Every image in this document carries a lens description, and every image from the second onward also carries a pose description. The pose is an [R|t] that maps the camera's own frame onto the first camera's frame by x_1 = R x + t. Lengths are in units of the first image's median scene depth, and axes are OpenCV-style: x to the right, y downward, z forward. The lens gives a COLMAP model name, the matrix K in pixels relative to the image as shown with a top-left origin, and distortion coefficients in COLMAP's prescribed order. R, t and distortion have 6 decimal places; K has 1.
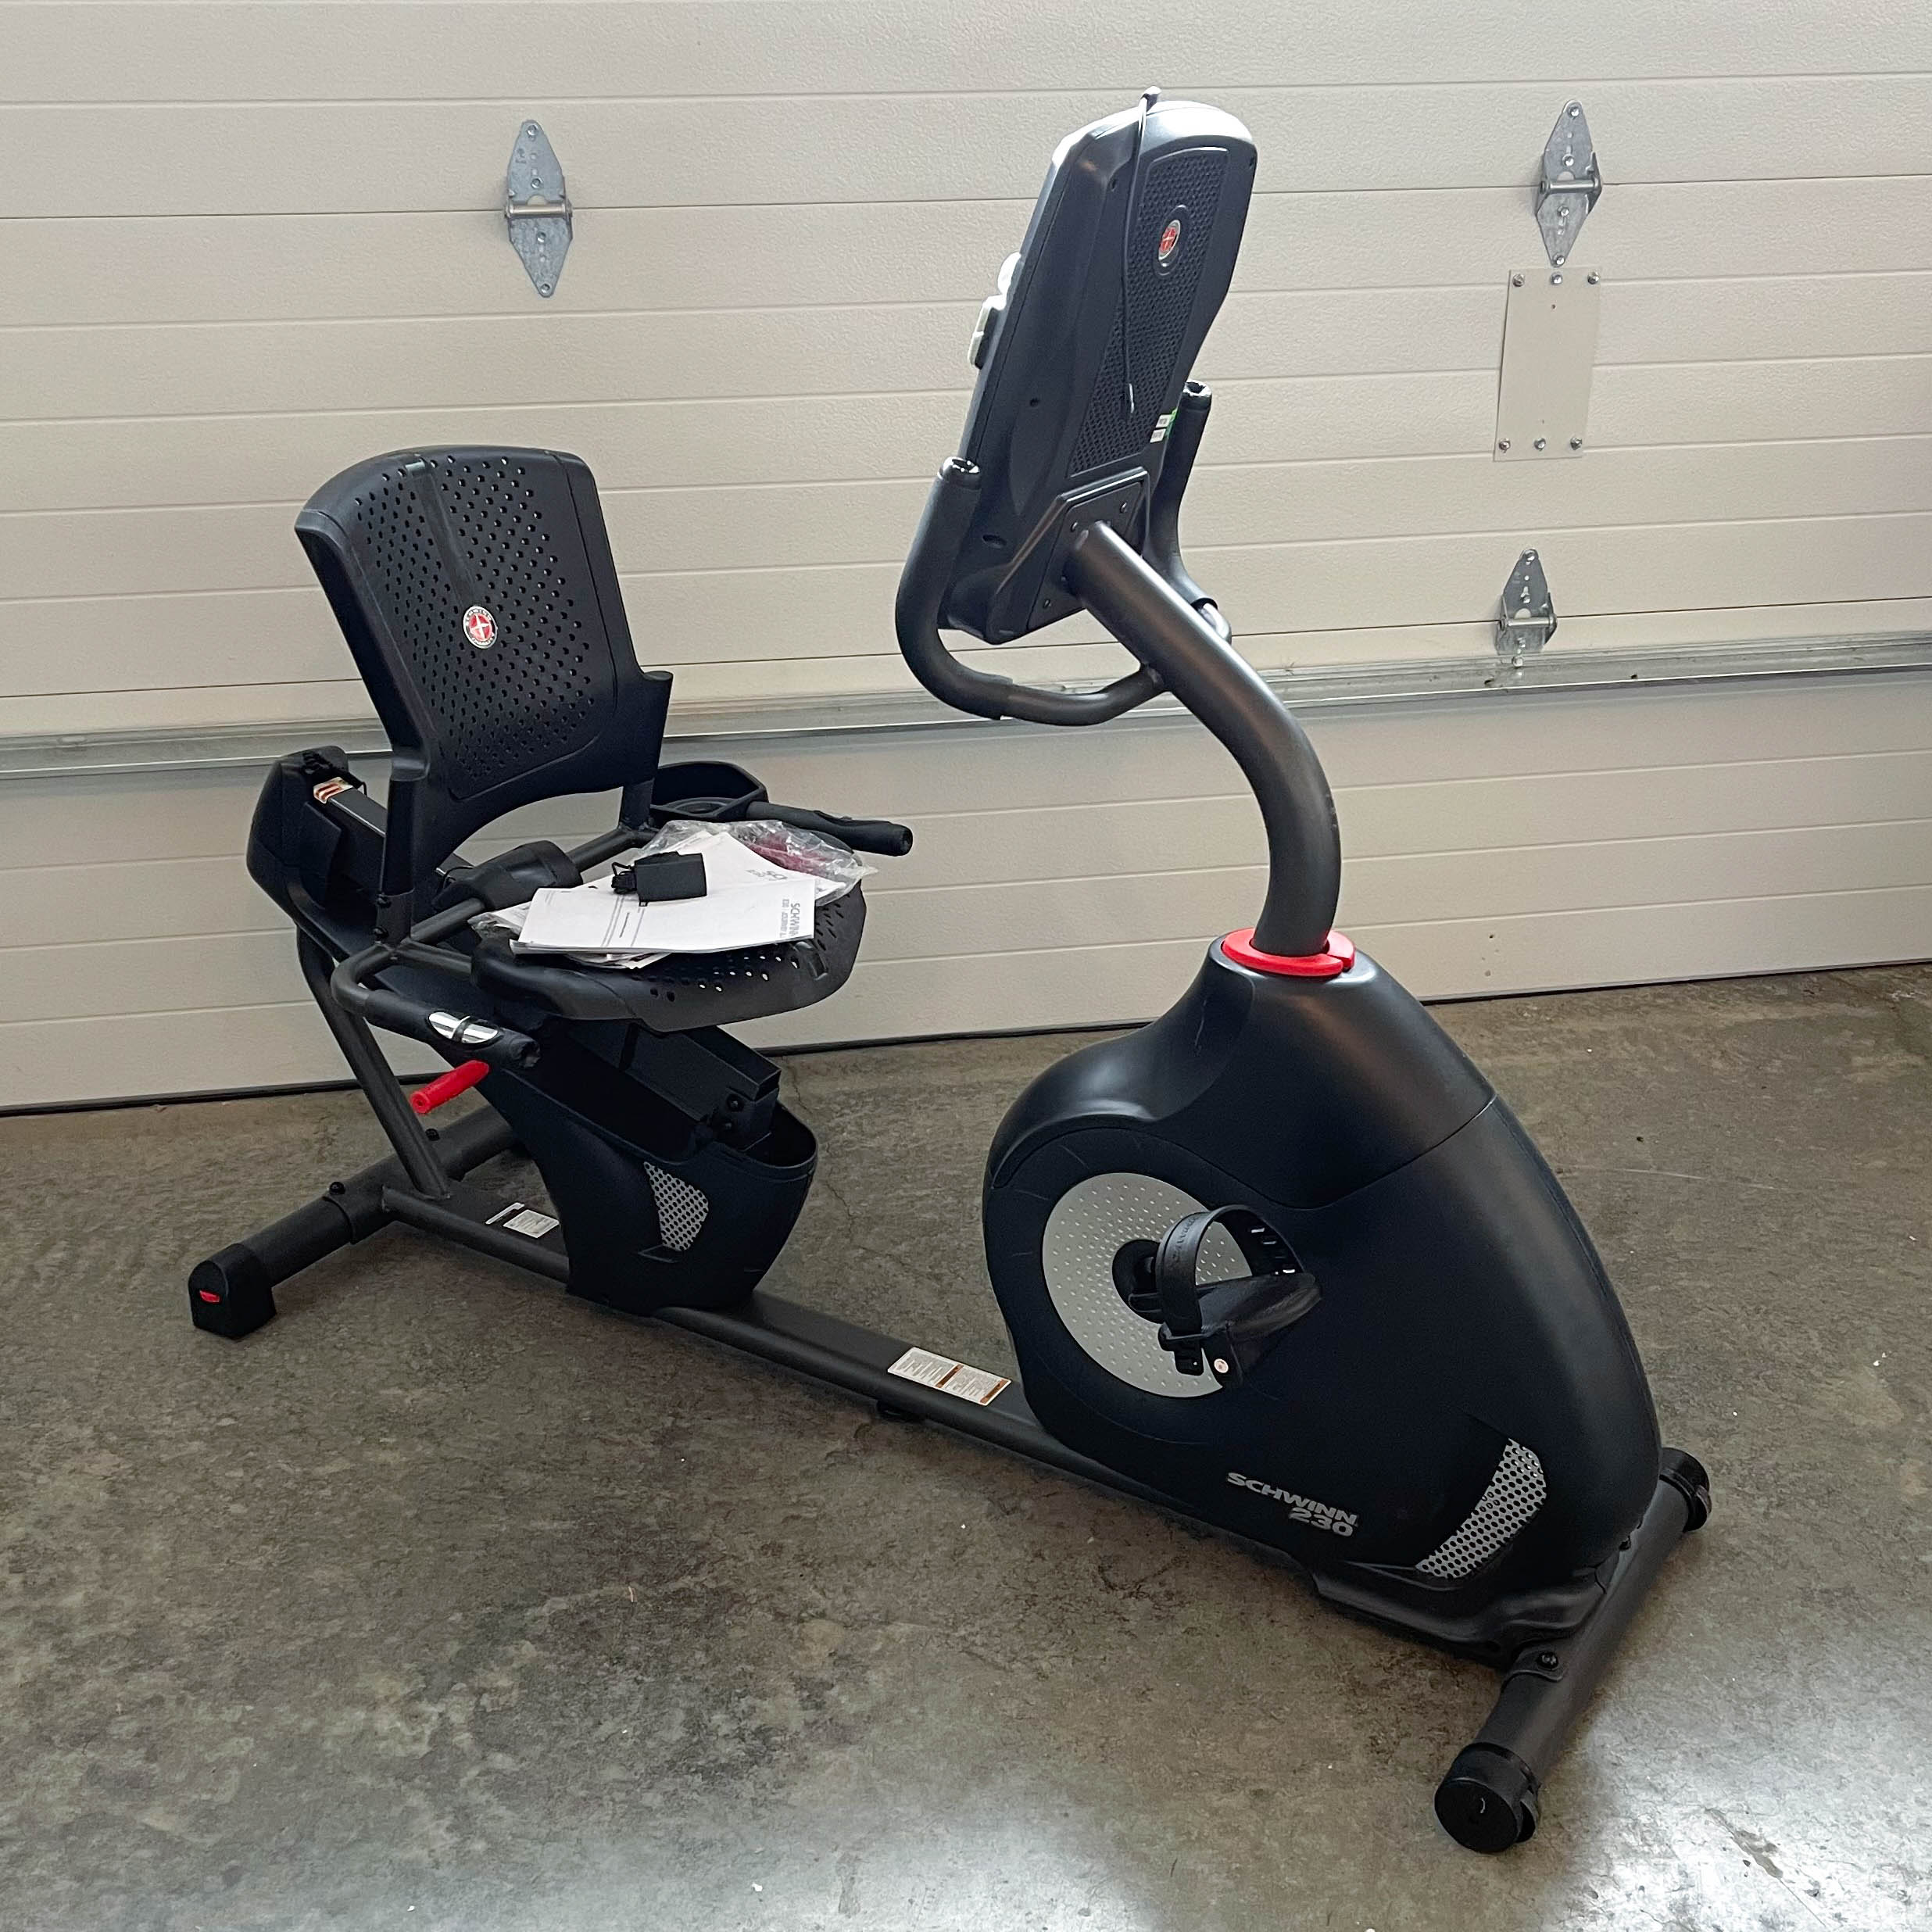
lens RADIAL K [[2464.8, 0, 966.0], [0, 2464.8, 966.0], [0, 0, 1]] dist [0.010393, -0.018537]
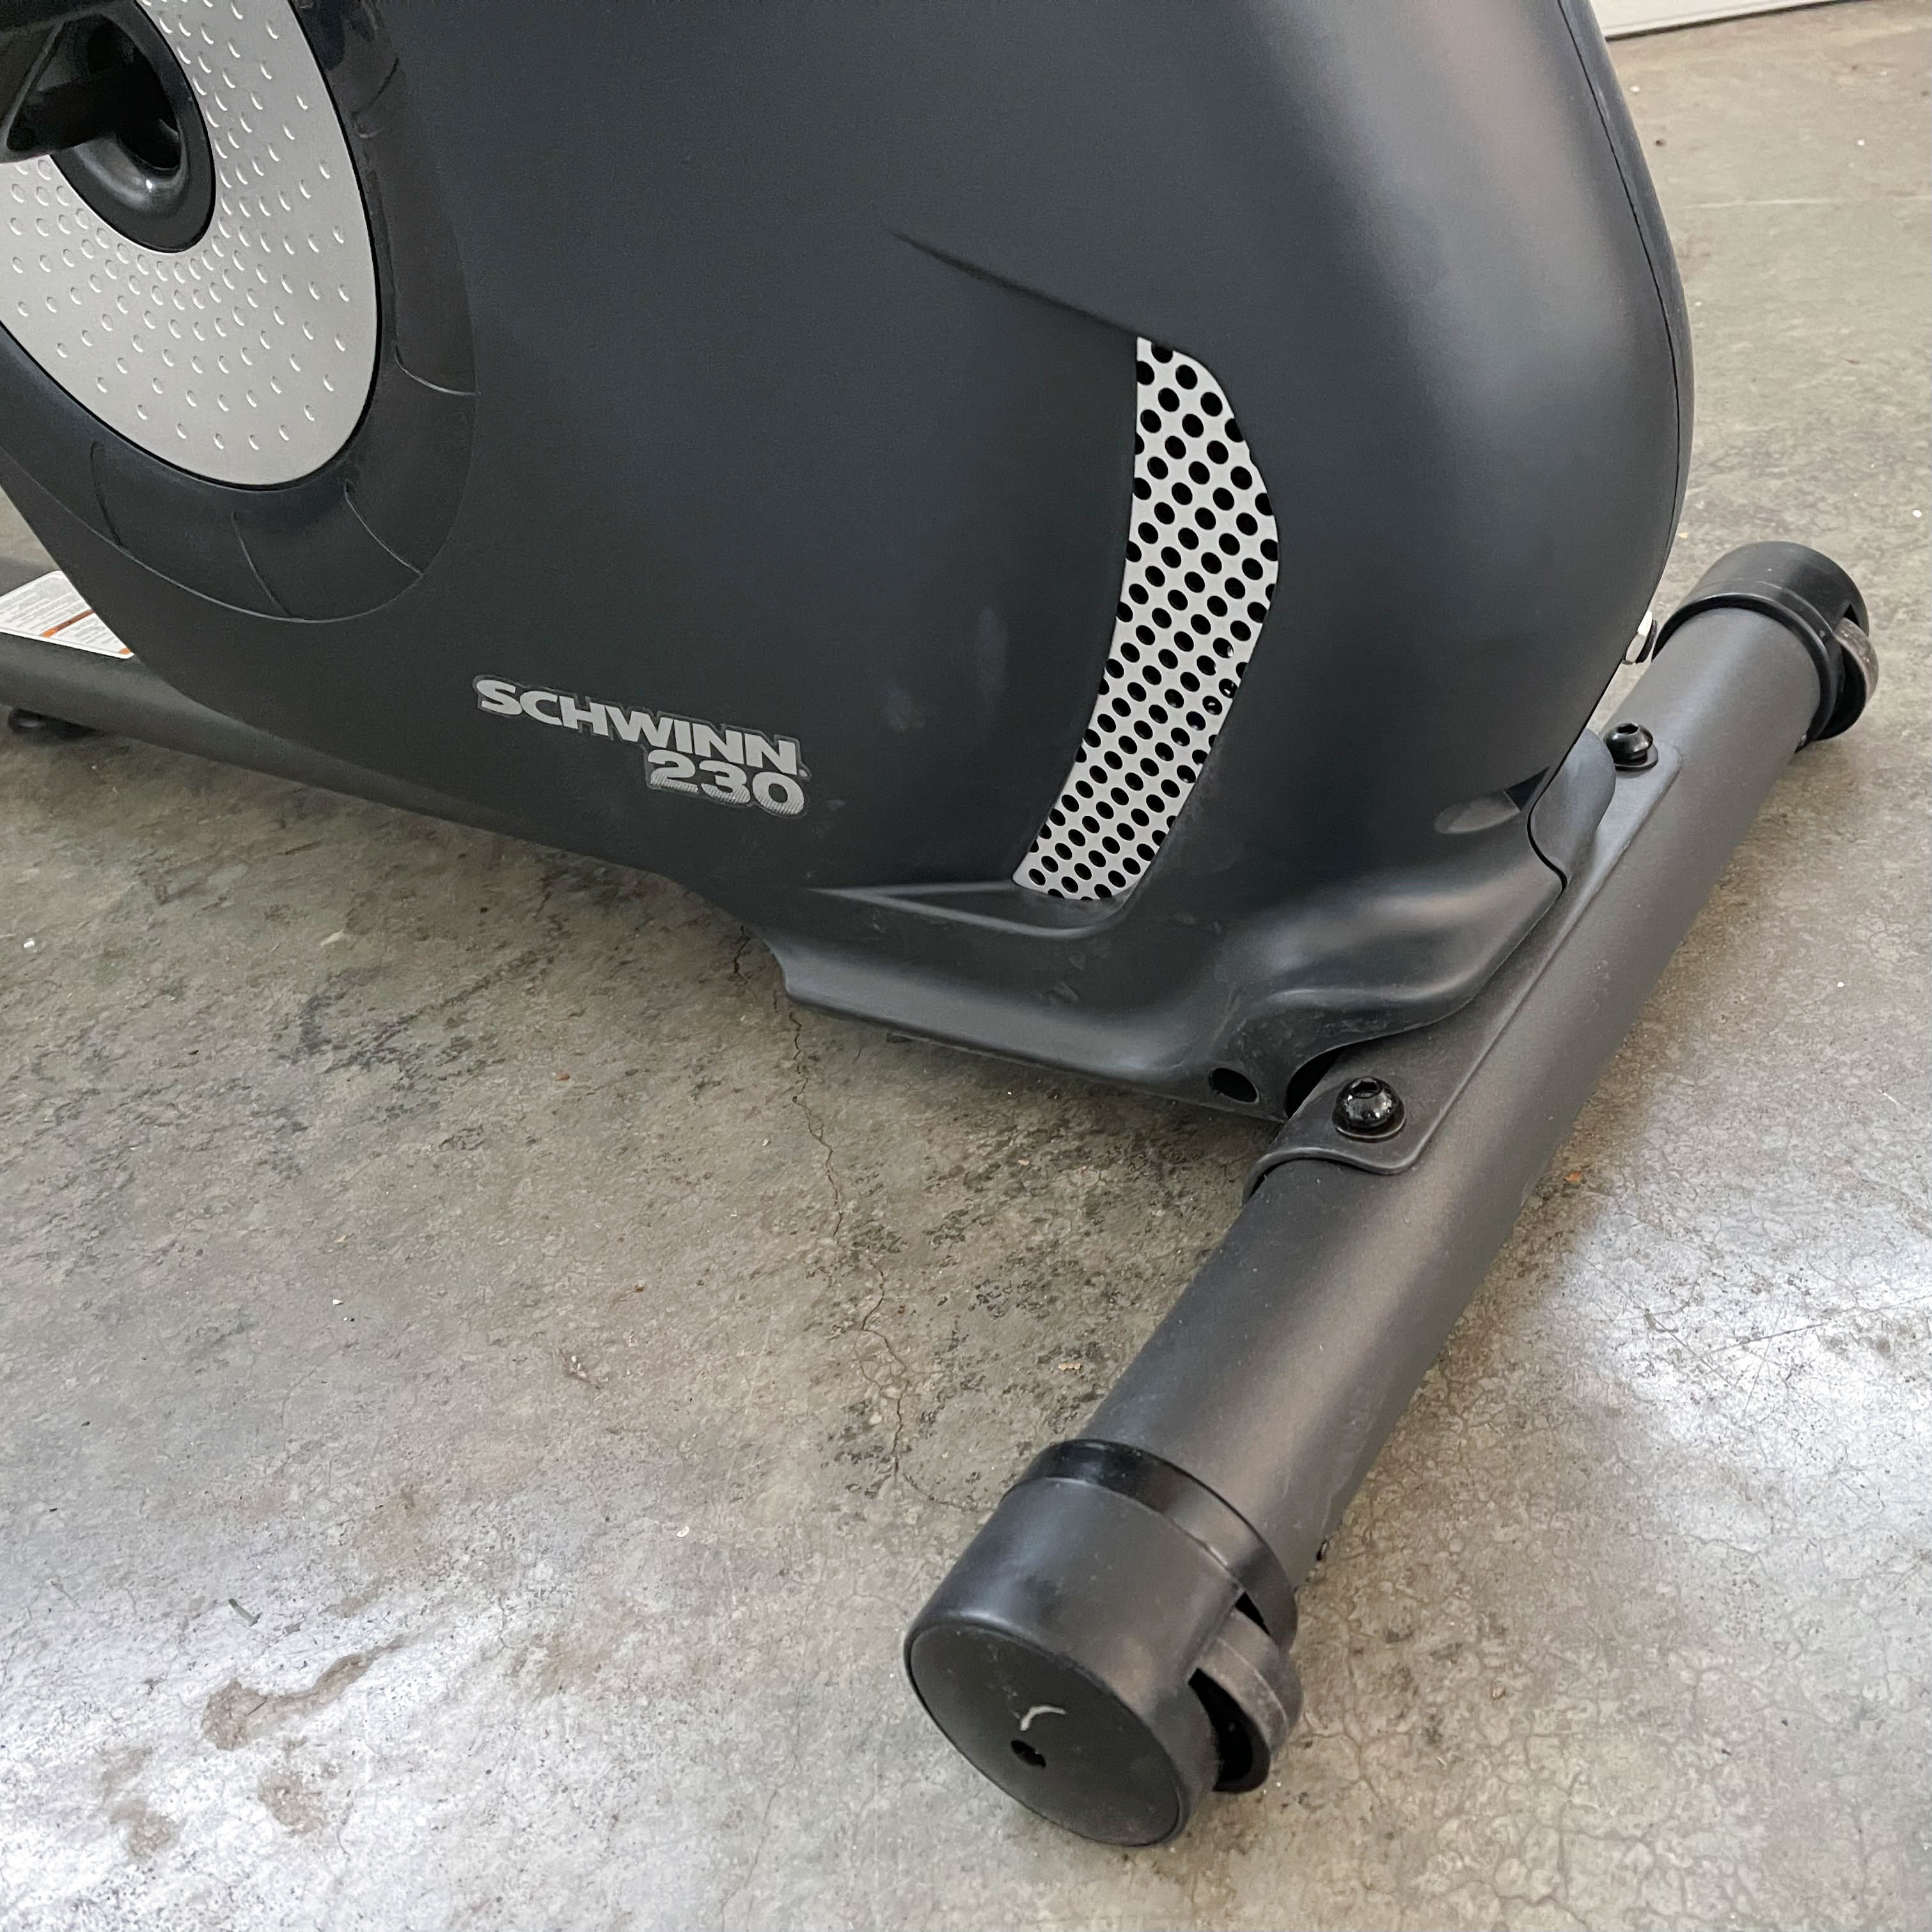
lens RADIAL K [[1956.2, 0, 1322.9], [0, 1956.2, 965.9], [0, 0, 1]] dist [0.023462, -0.000012]
pose [[0.993233, -0.115294, 0.013950, 0.218095], [0.110384, 0.974546, 0.195128, 0.206849], [-0.036092, -0.192267, 0.980679, 0.732681]]
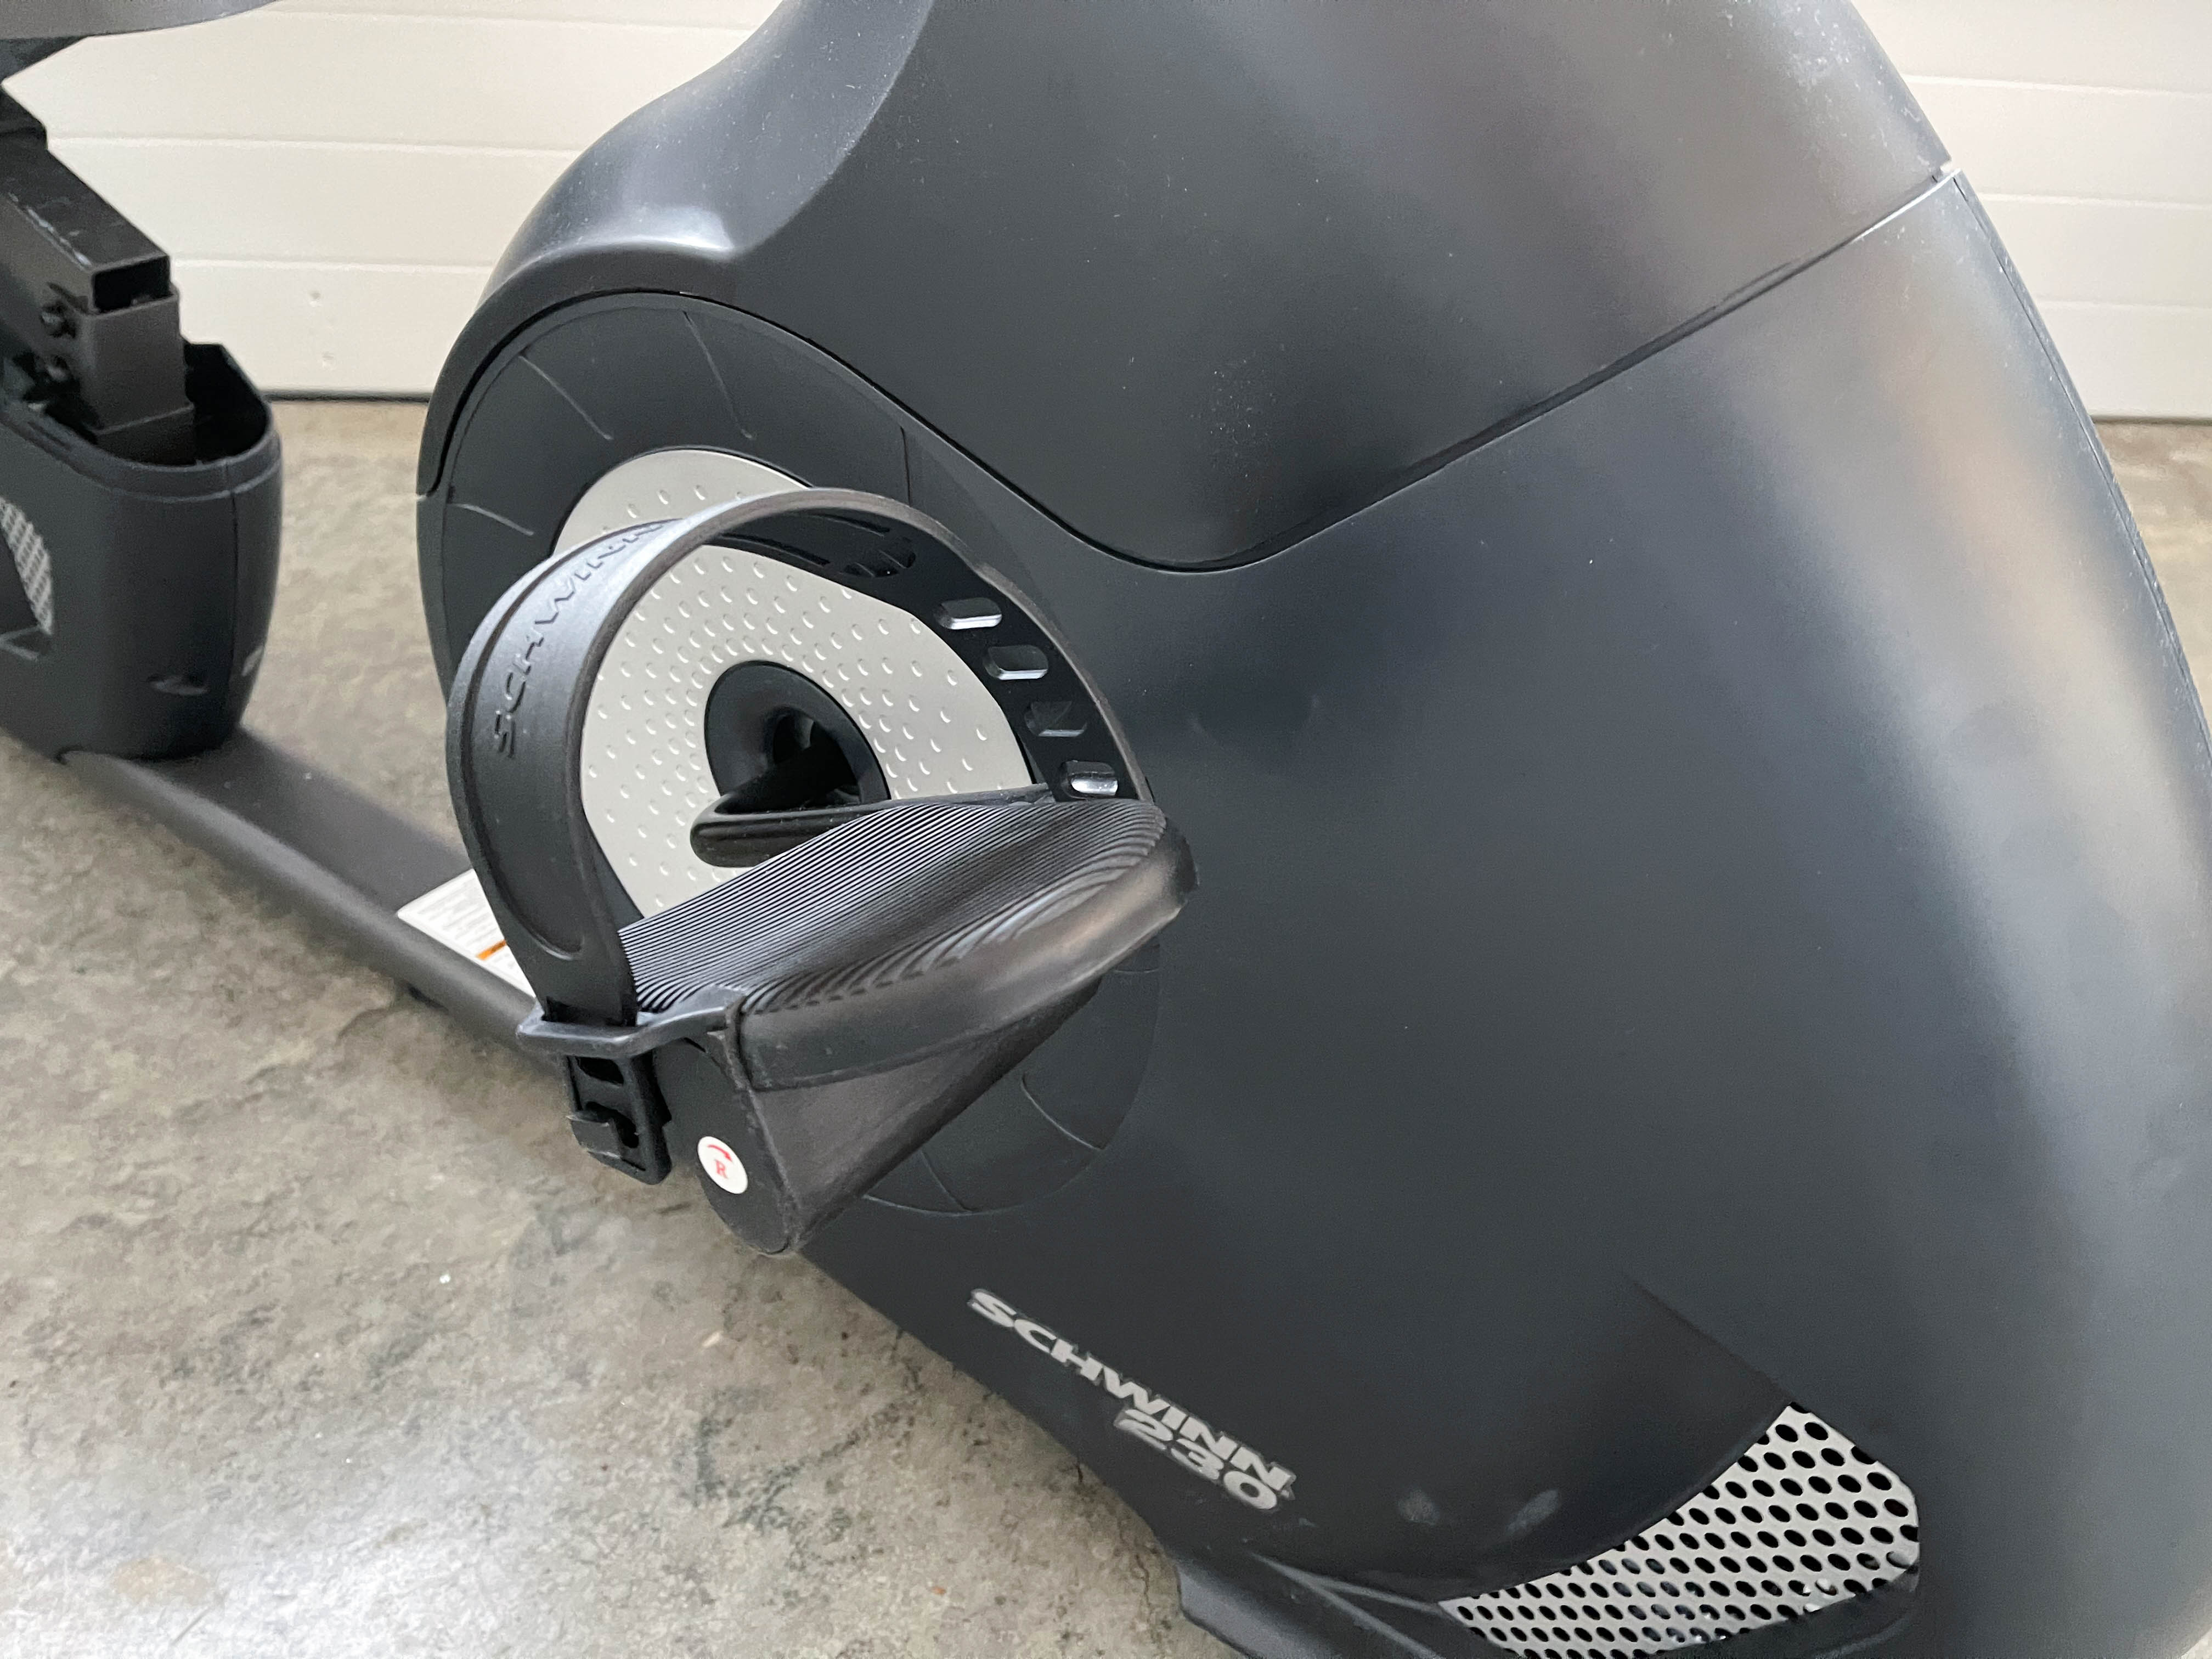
lens RADIAL K [[1697.3, 0, 1106.0], [0, 1697.3, 829.5], [0, 0, 1]] dist [0.031147, 0.002589]
pose [[0.996745, 0.079809, -0.011364, 0.126000], [-0.076754, 0.982645, 0.168872, 0.090635], [0.024645, -0.167450, 0.985572, 0.764144]]
